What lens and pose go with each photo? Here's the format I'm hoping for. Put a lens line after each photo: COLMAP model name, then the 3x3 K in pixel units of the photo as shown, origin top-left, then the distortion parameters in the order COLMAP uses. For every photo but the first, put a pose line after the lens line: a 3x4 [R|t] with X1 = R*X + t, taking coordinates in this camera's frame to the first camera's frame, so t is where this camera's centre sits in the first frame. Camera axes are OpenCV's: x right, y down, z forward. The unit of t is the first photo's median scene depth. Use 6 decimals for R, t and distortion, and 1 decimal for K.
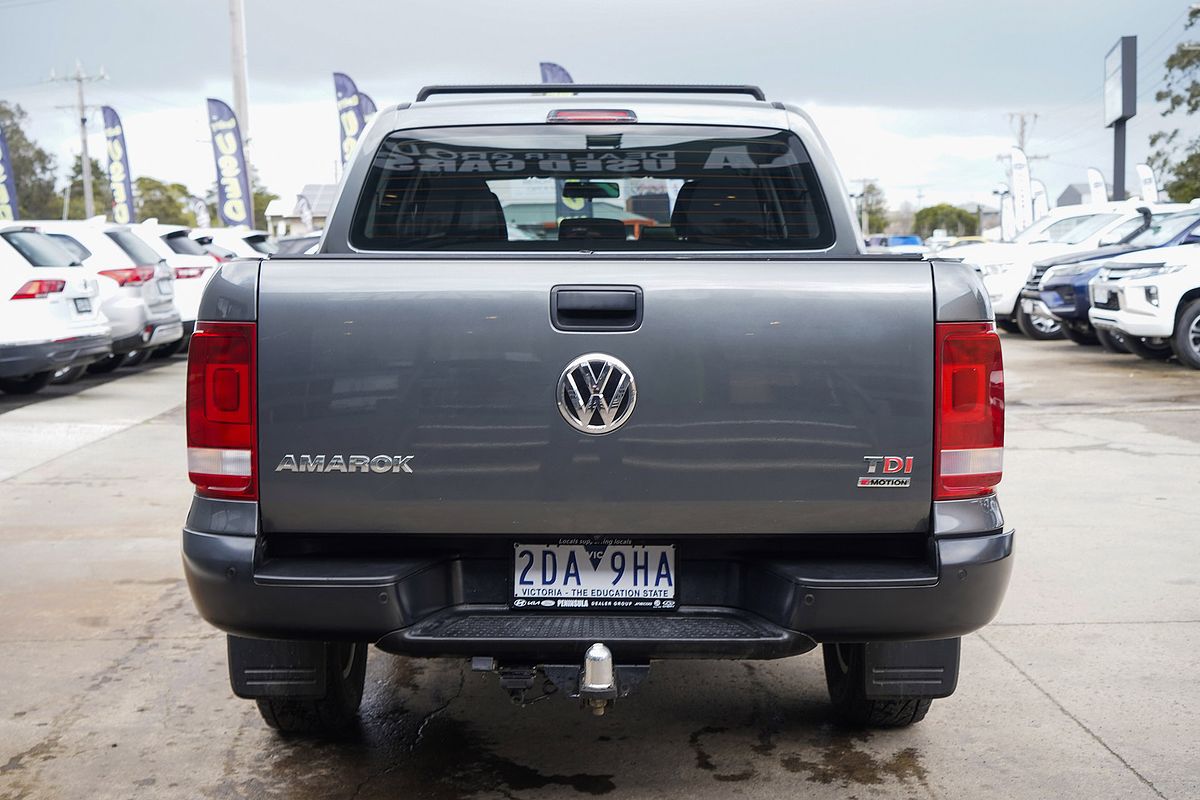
lens RADIAL K [[1520.4, 0, 600.0], [0, 1520.4, 400.0], [0, 0, 1]] dist [-0.026039, 0.031275]
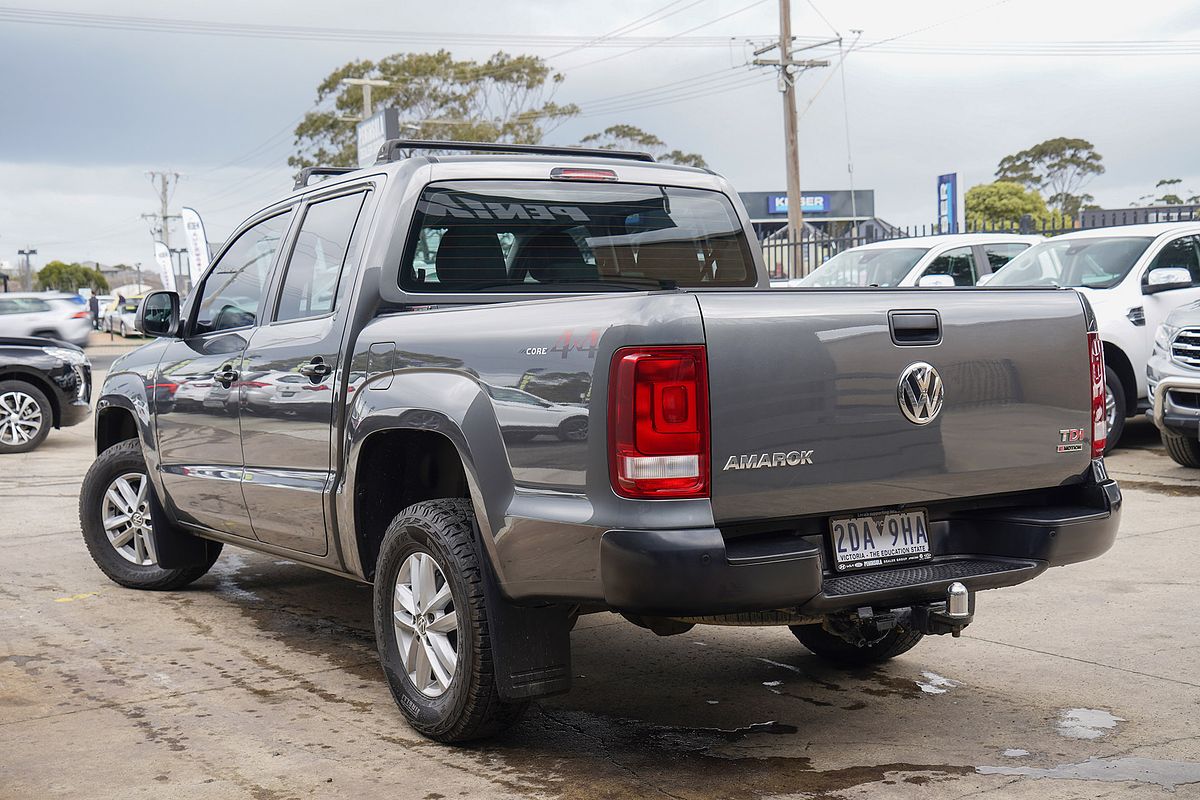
lens RADIAL K [[1520.4, 0, 600.0], [0, 1520.4, 400.0], [0, 0, 1]] dist [-0.026039, 0.031275]
pose [[0.845156, -0.044338, 0.532677, -0.753267], [0.065035, 0.997680, -0.020144, 0.008205], [-0.530548, 0.051667, 0.846079, 0.041255]]
